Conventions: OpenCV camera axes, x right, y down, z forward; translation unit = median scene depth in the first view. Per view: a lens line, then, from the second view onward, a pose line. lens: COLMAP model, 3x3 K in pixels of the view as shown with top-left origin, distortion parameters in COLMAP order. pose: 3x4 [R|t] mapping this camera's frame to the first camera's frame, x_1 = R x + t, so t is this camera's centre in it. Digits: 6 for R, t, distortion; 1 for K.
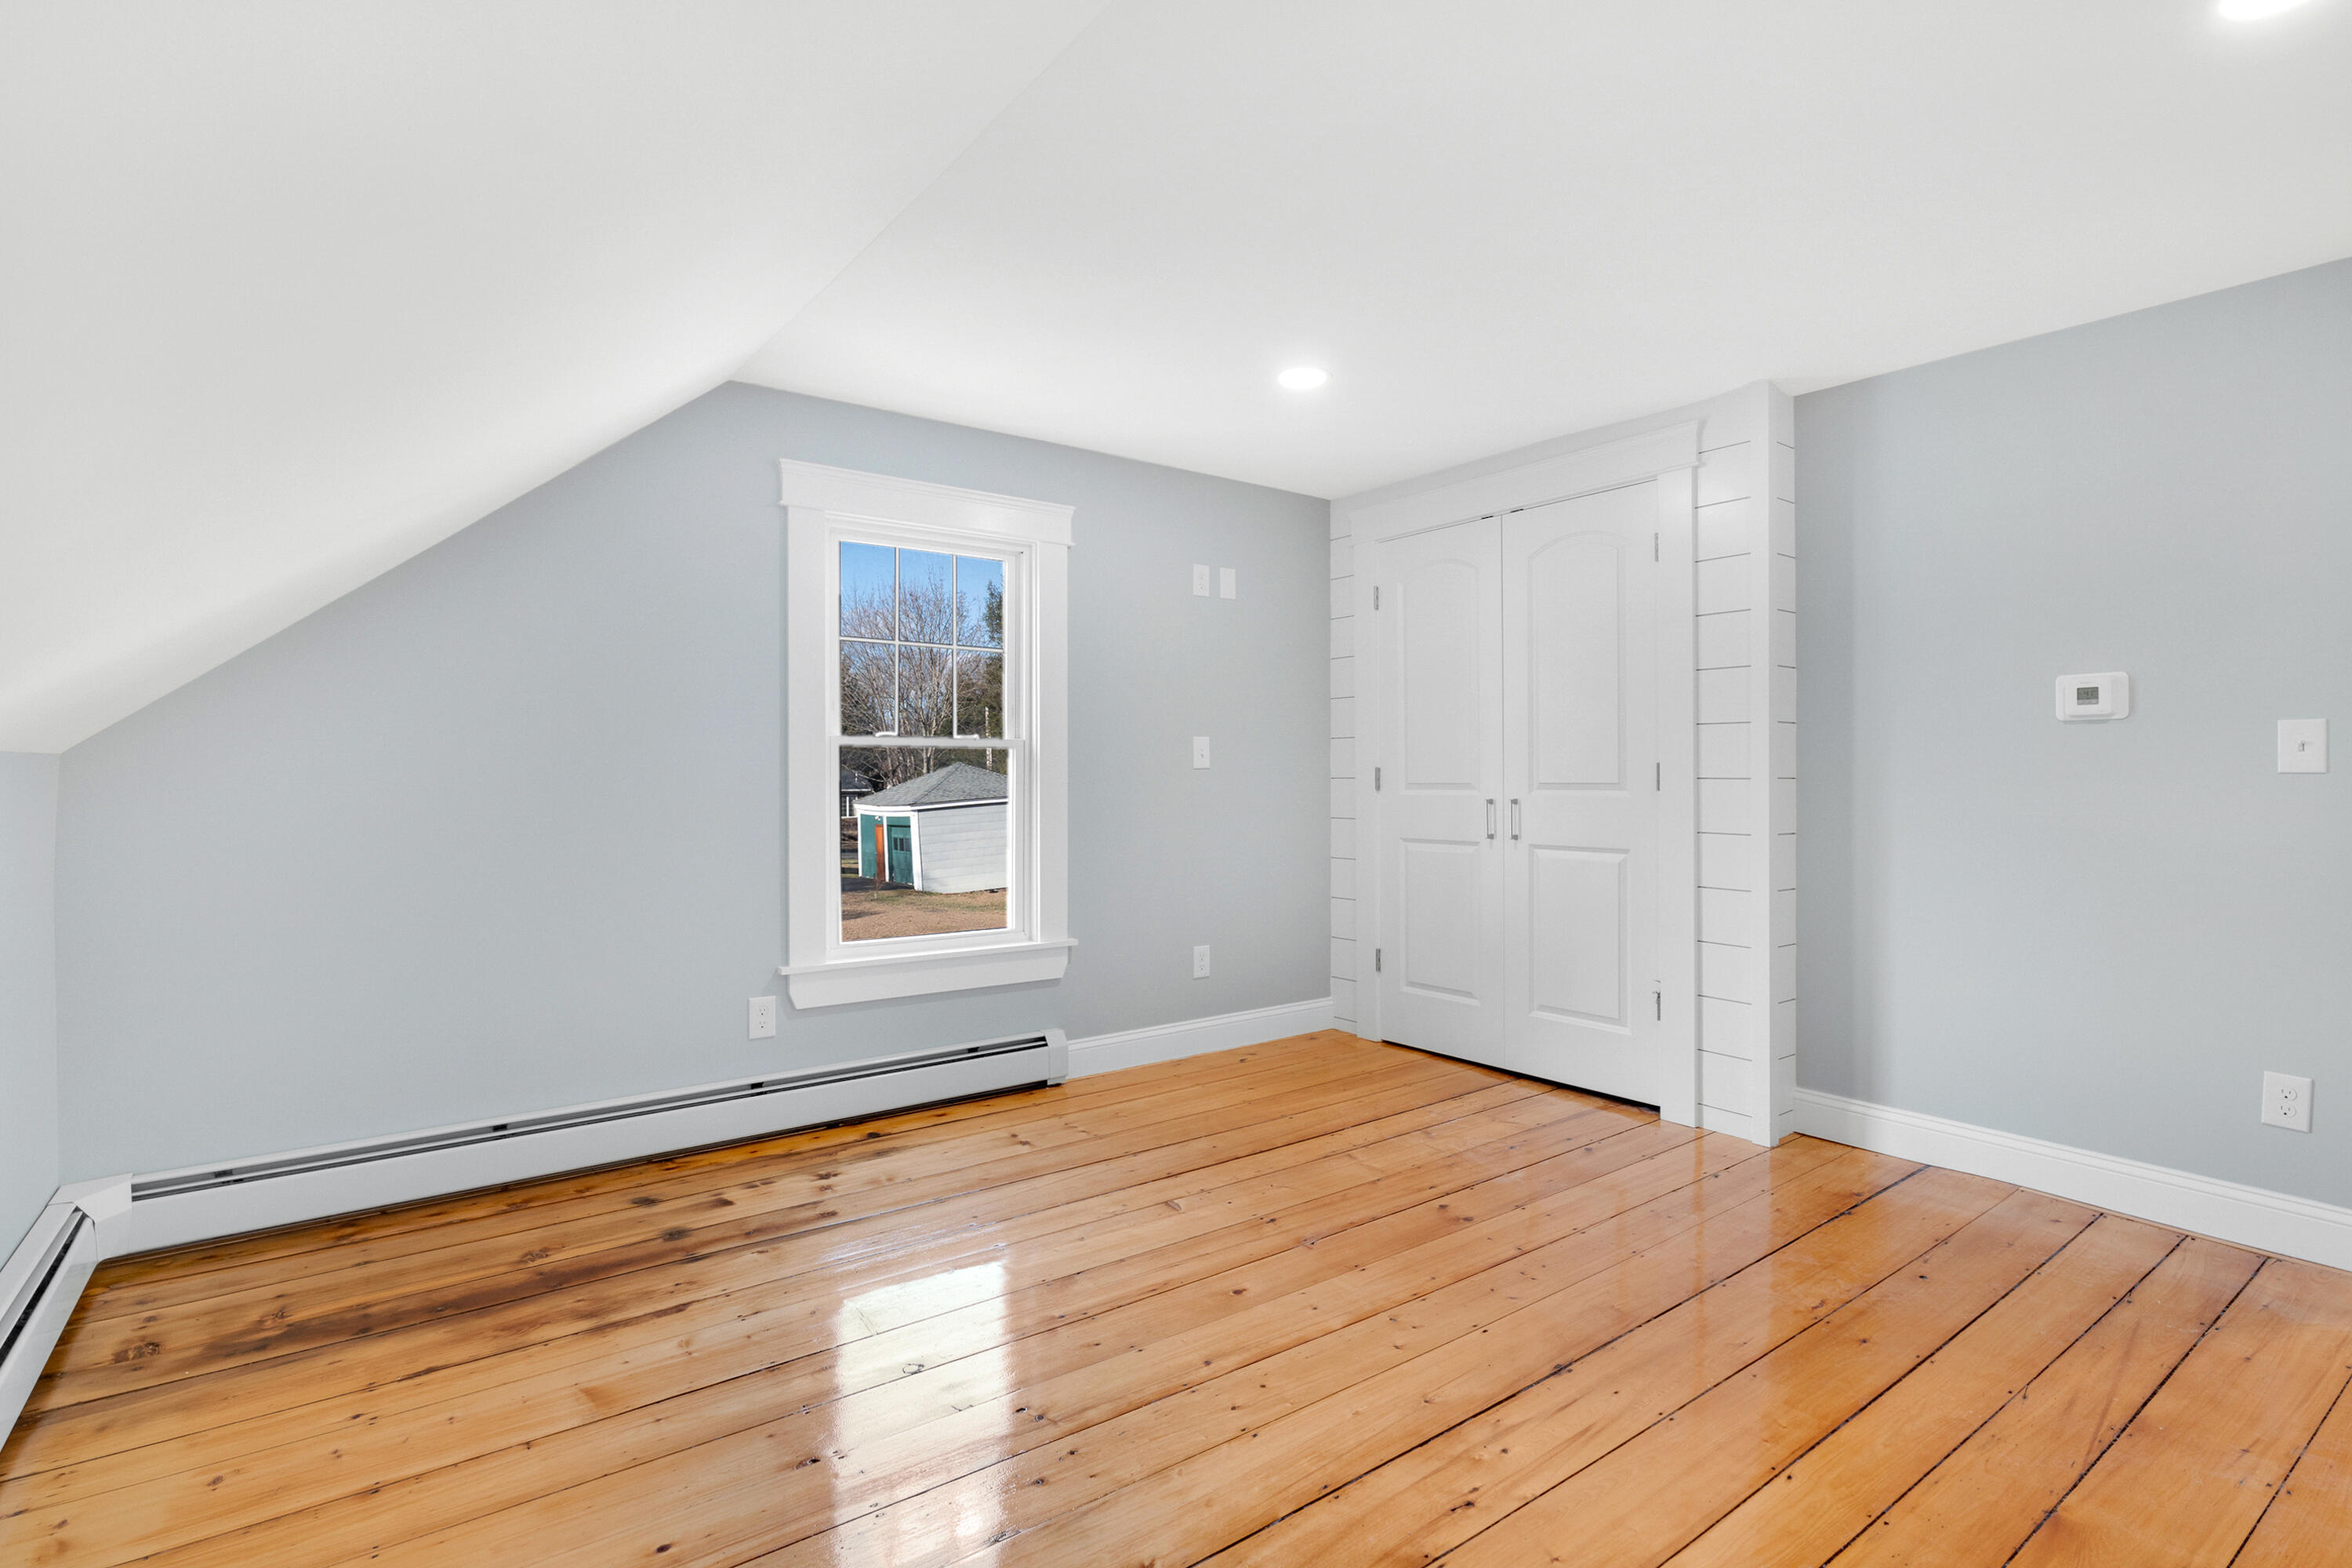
lens RADIAL K [[1131.2, 0, 1181.1], [0, 1131.2, 783.9], [0, 0, 1]] dist [-0.005582, 0.000278]
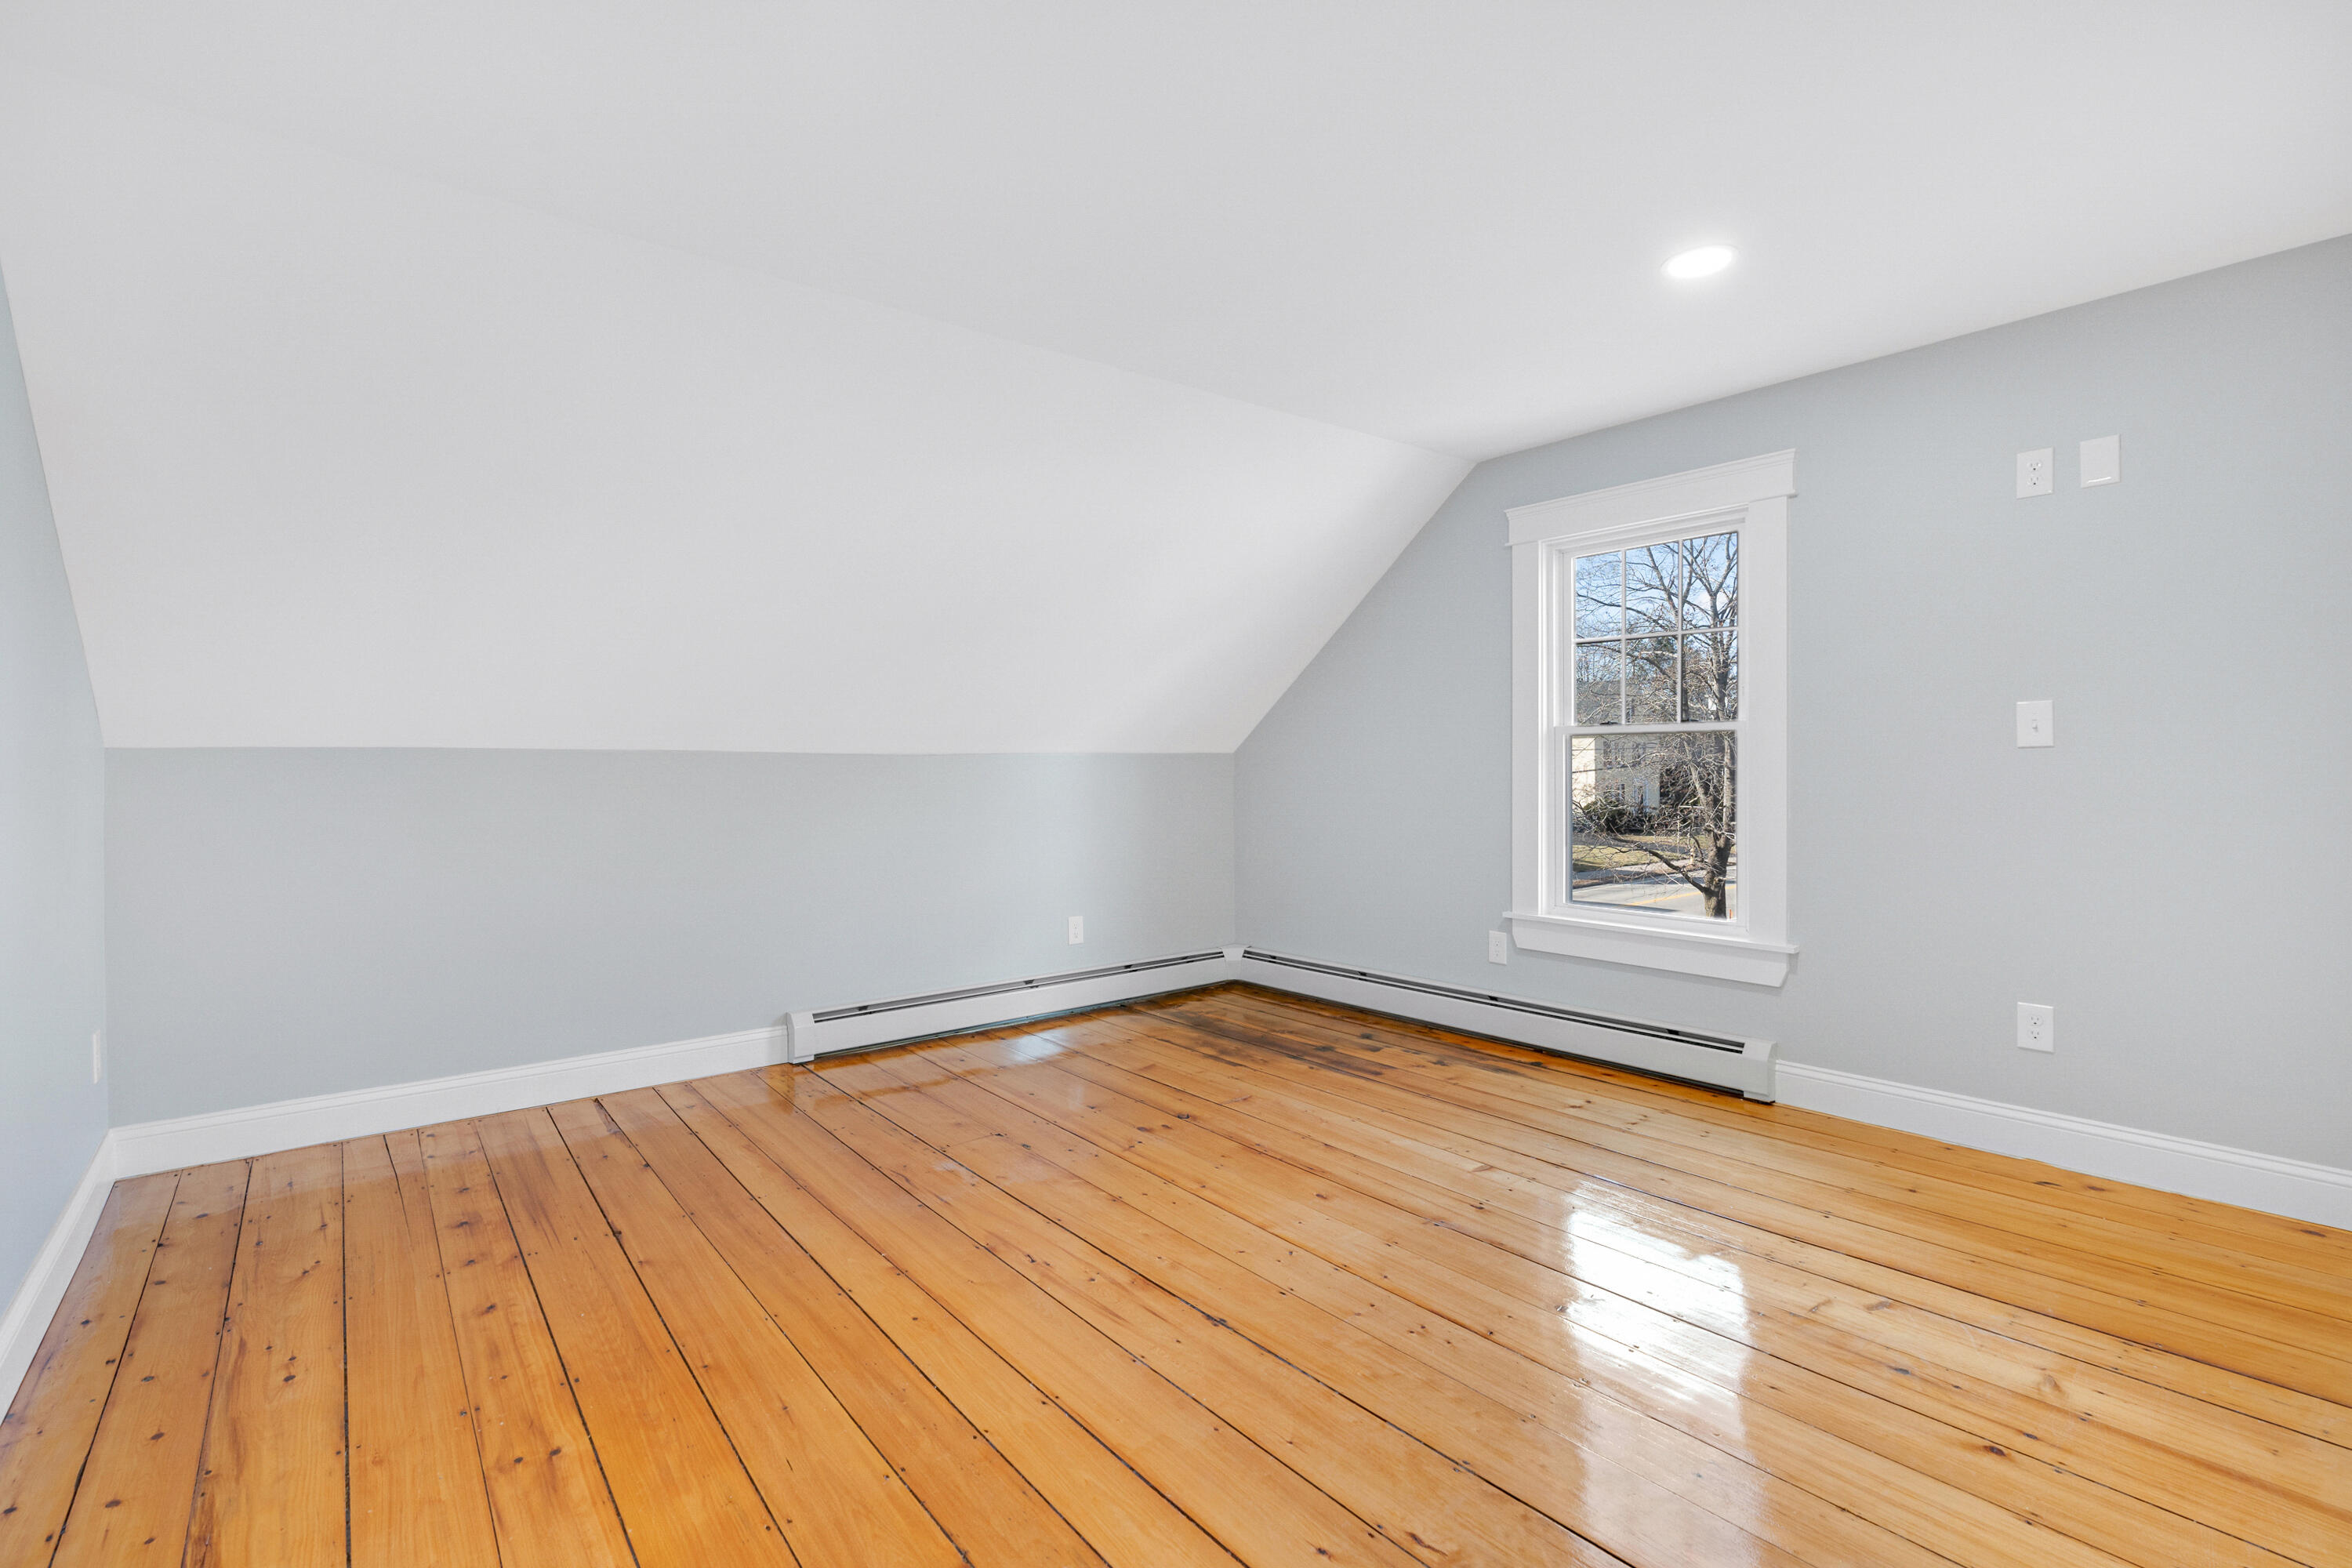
lens RADIAL K [[1088.4, 0, 1171.6], [0, 1088.4, 782.6], [0, 0, 1]] dist [-0.009056, 0.003951]
pose [[0.027495, 0.017947, -0.999461, 0.851195], [-0.001559, 0.999838, 0.017911, -0.003484], [0.999621, 0.001066, 0.027518, 0.586459]]
